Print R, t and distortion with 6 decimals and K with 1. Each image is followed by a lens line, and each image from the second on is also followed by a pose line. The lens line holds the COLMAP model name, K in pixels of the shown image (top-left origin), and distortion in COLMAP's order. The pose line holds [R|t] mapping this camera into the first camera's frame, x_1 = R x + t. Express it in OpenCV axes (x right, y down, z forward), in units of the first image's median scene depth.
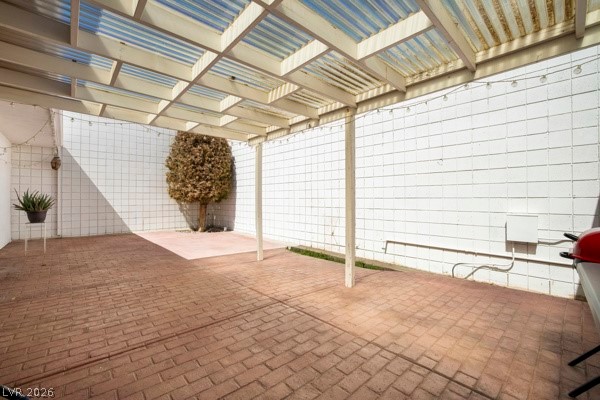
lens RADIAL K [[262.3, 0, 288.4], [0, 262.3, 199.6], [0, 0, 1]] dist [-0.017662, 0.000810]
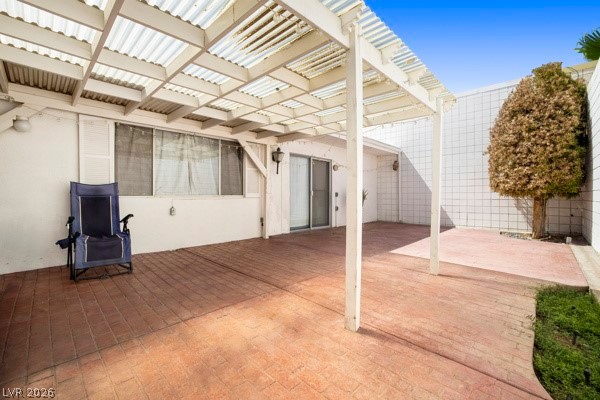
lens RADIAL K [[262.3, 0, 298.6], [0, 262.3, 201.3], [0, 0, 1]] dist [-0.017662, 0.000810]
pose [[0.073667, 0.026234, -0.996938, 0.345211], [-0.003551, 0.999655, 0.026043, 0.006893], [0.997277, 0.001621, 0.073735, 0.344216]]
